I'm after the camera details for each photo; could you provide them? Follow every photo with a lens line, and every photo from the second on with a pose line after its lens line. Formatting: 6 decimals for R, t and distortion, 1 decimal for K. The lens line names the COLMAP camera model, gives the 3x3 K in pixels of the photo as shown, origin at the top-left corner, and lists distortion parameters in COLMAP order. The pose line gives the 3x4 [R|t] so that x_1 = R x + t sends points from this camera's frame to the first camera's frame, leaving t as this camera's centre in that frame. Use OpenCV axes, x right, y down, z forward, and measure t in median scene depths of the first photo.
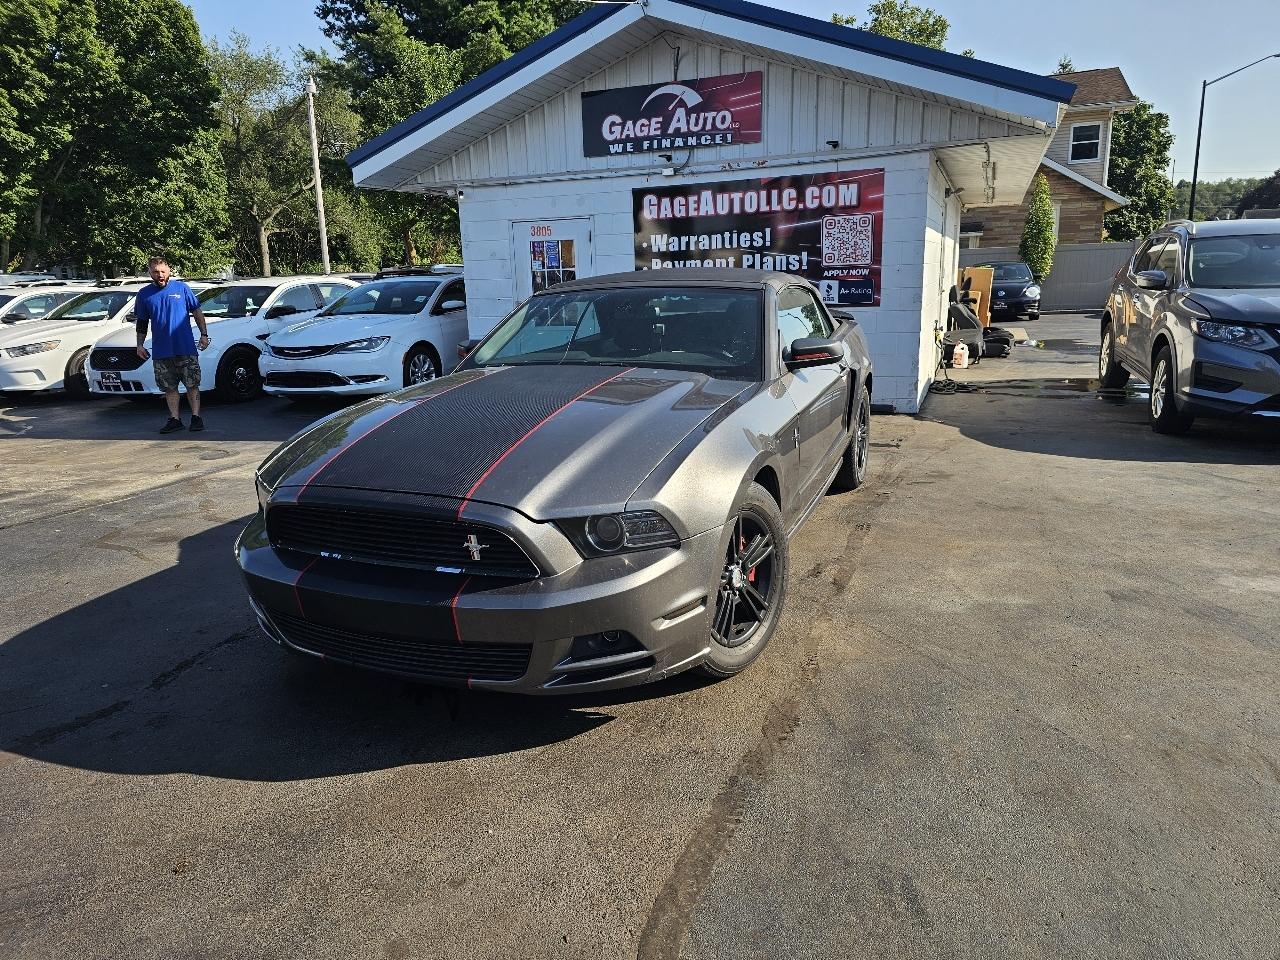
lens RADIAL K [[855.6, 0, 629.5], [0, 855.6, 479.6], [0, 0, 1]] dist [0.048352, -0.040492]
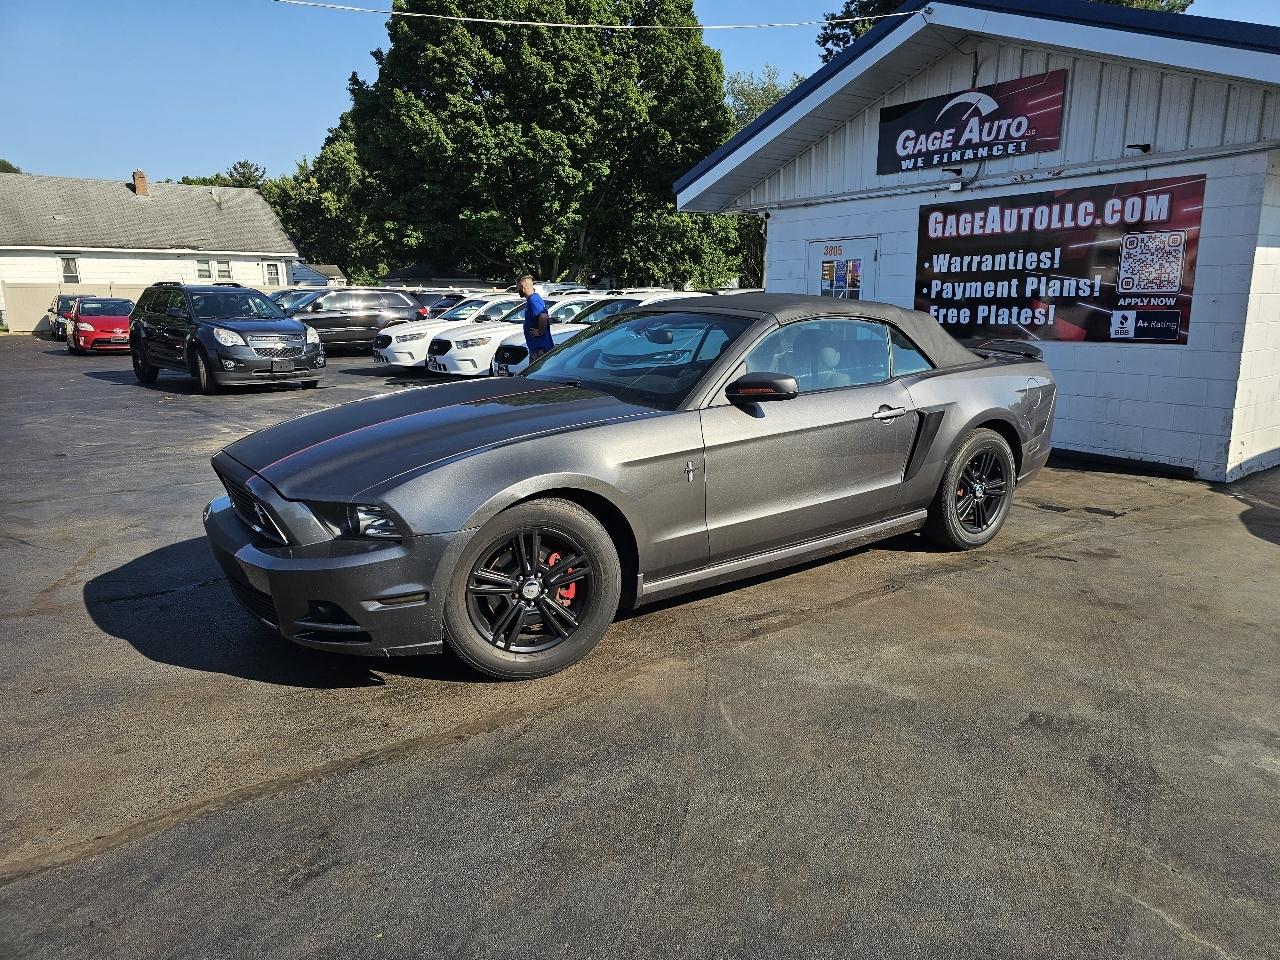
lens RADIAL K [[855.6, 0, 653.1], [0, 855.6, 481.7], [0, 0, 1]] dist [0.048352, -0.040492]
pose [[0.857136, 0.134869, -0.497120, 0.271511], [-0.141180, 0.989666, 0.025074, -0.023103], [0.495364, 0.048691, 0.867320, 0.053881]]
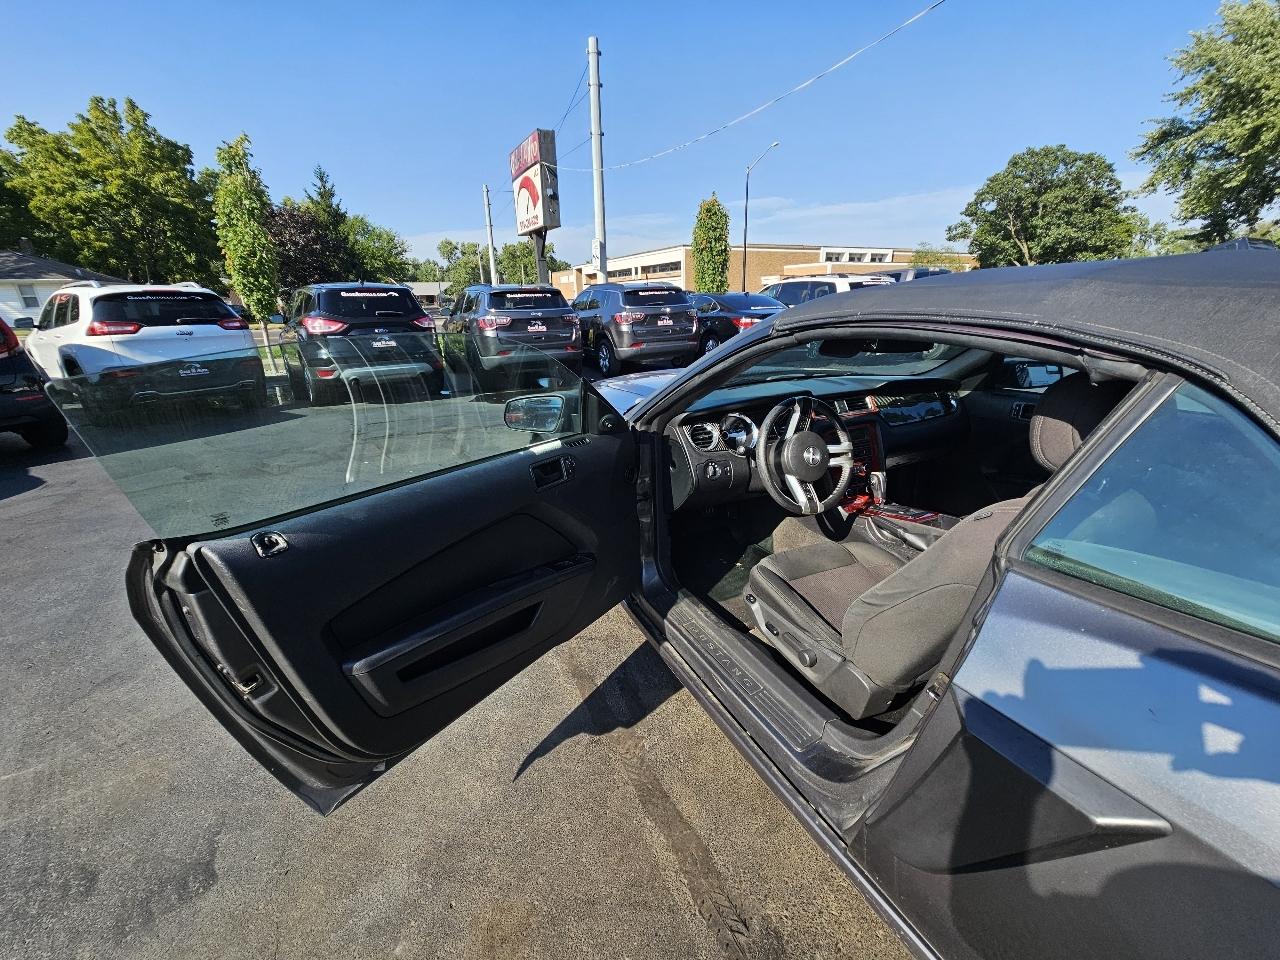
lens RADIAL K [[520.8, 0, 639.2], [0, 520.8, 480.4], [0, 0, 1]] dist [0.002747, -0.000753]
pose [[-0.672046, 0.282648, -0.684445, 0.229599], [-0.137607, 0.860522, 0.490475, -0.138232], [0.727612, 0.423806, -0.539416, 0.564219]]
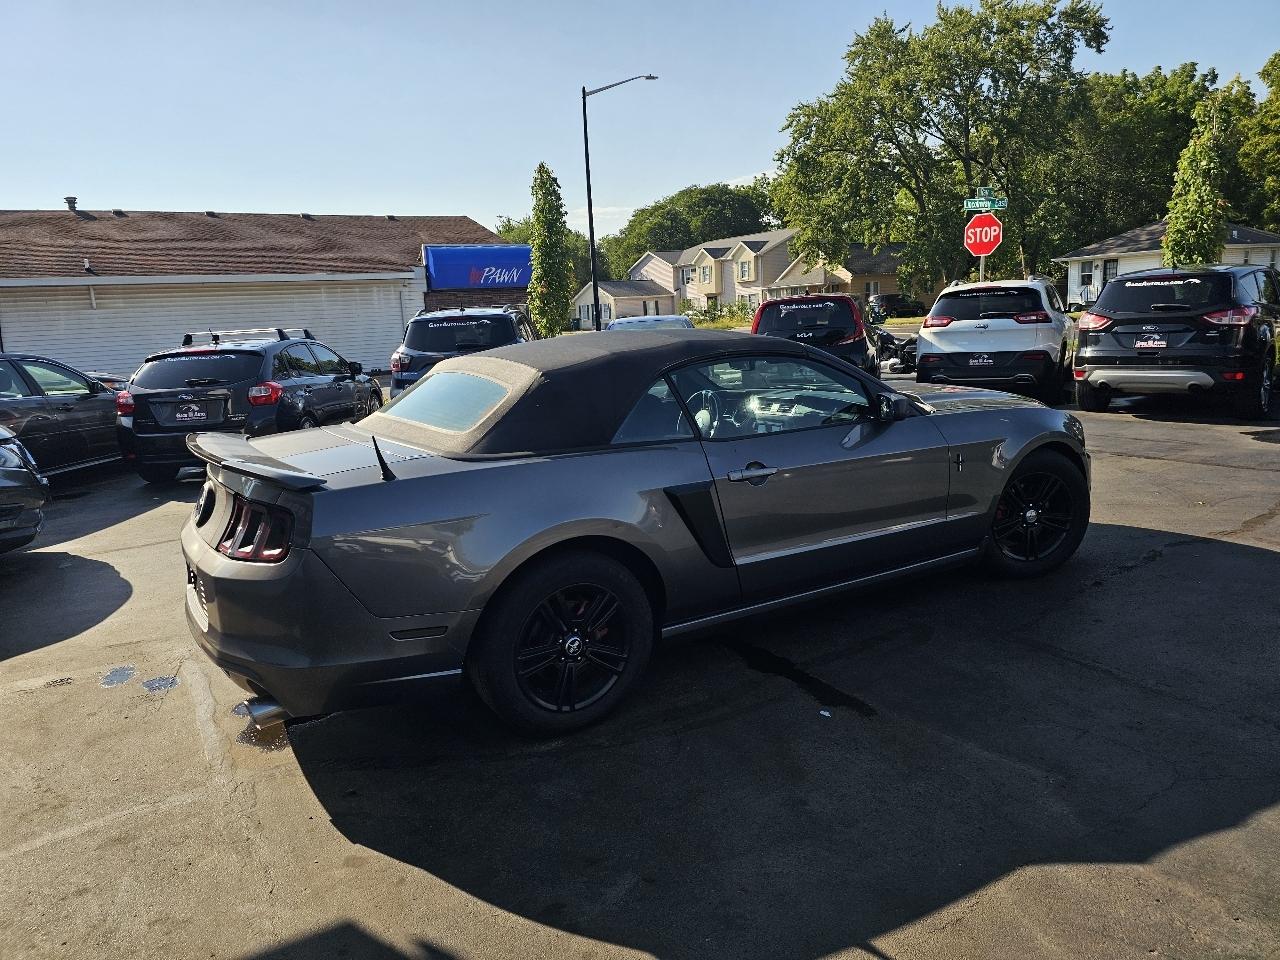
lens RADIAL K [[855.6, 0, 629.1], [0, 855.6, 482.6], [0, 0, 1]] dist [0.048352, -0.040492]
pose [[-0.811524, -0.039974, 0.582950, -0.248823], [0.212879, 0.908866, 0.358671, -0.236267], [-0.544161, 0.415168, -0.729057, 0.959225]]
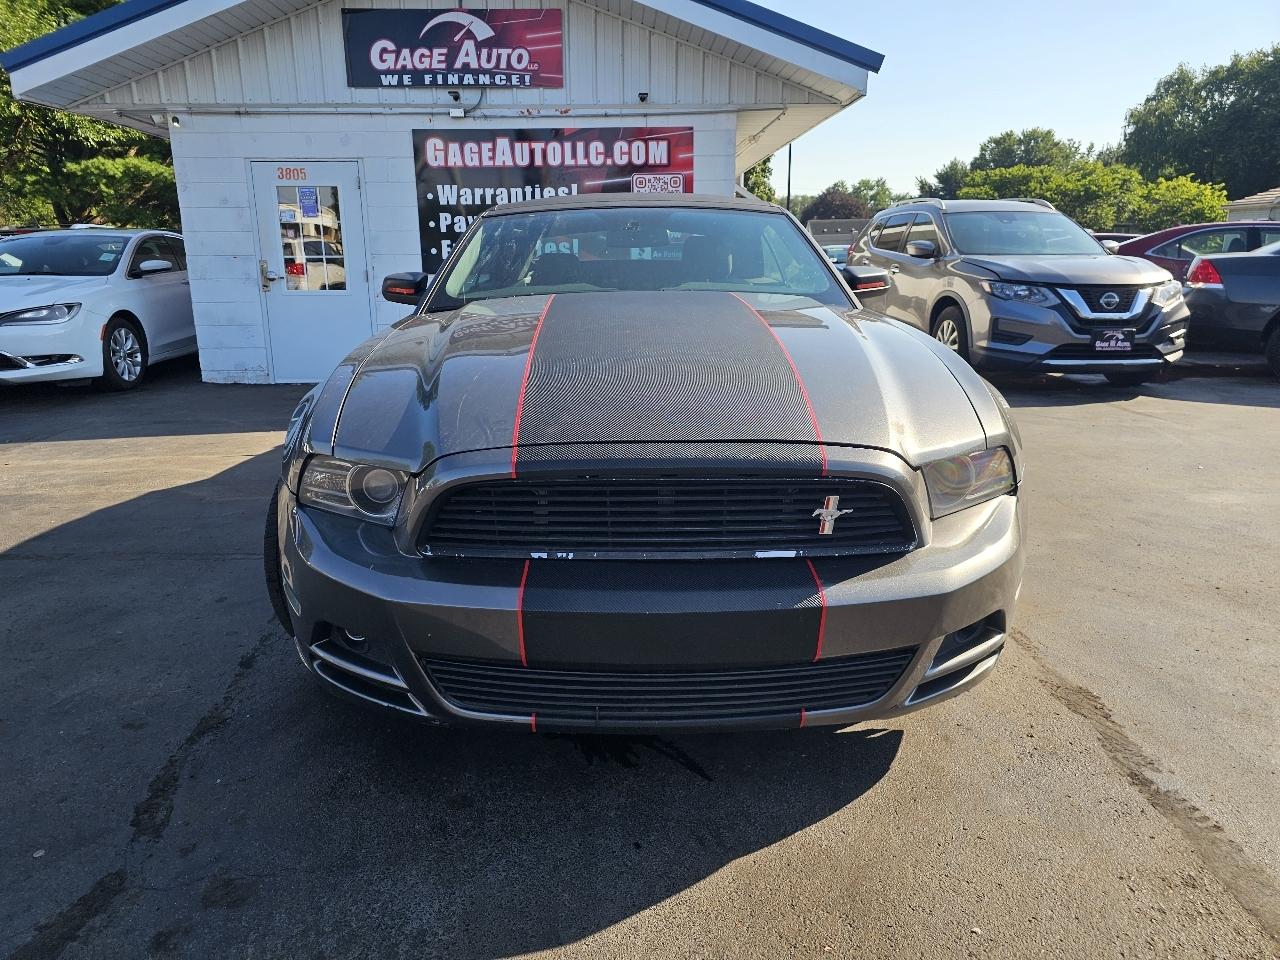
lens RADIAL K [[855.6, 0, 629.4], [0, 855.6, 478.6], [0, 0, 1]] dist [0.048352, -0.040492]
pose [[0.916300, -0.077772, 0.392868, -0.169178], [0.075303, 0.996924, 0.021719, 0.007203], [-0.393348, 0.009683, 0.919338, 0.129062]]
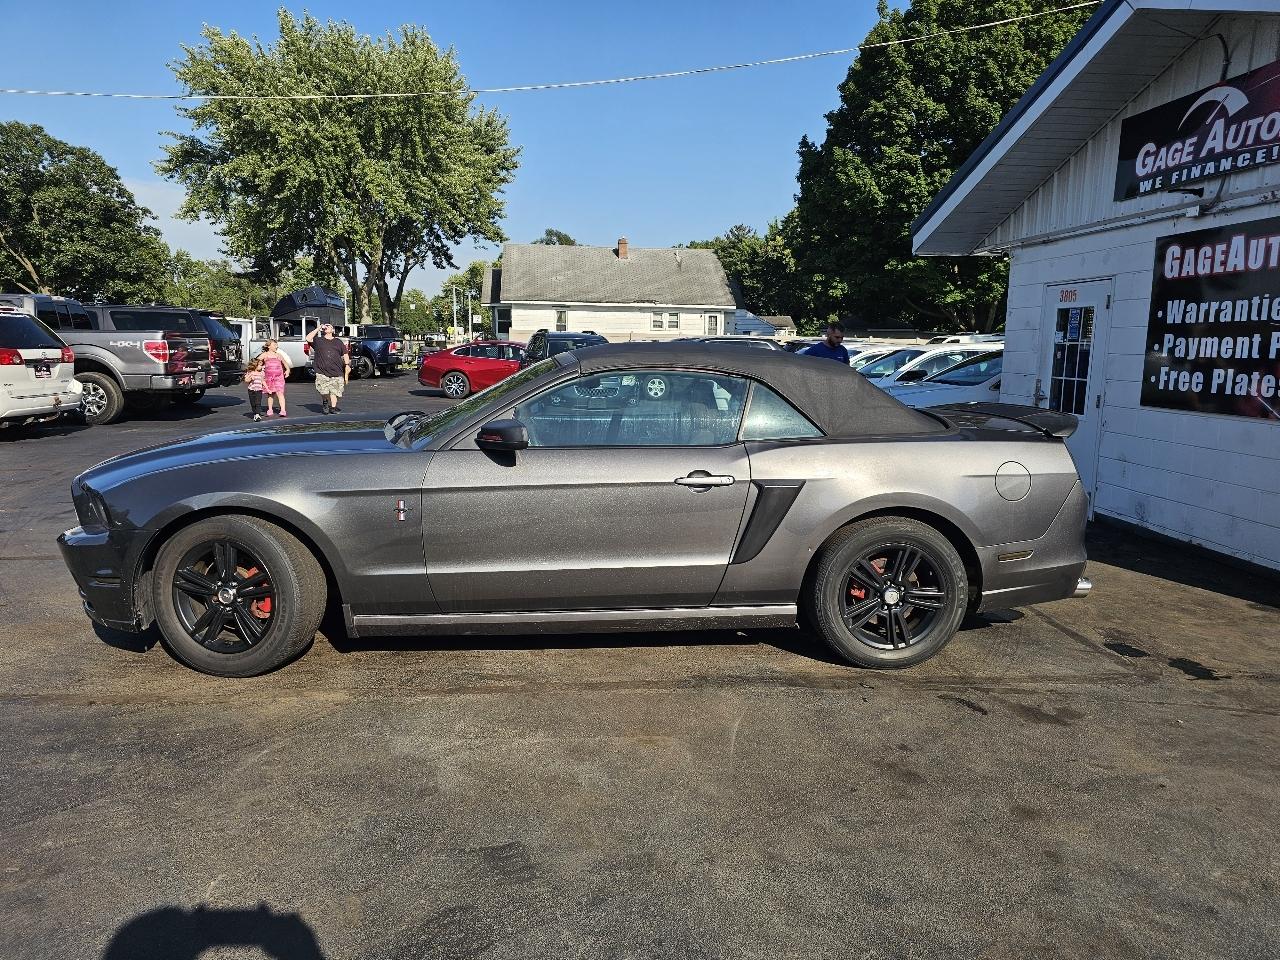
lens RADIAL K [[855.6, 0, 629.3], [0, 855.6, 482.8], [0, 0, 1]] dist [0.048352, -0.040492]
pose [[0.457534, 0.182879, -0.870183, 0.489177], [-0.239980, 0.967704, 0.077194, -0.091628], [0.856196, 0.173508, 0.486645, 0.309808]]
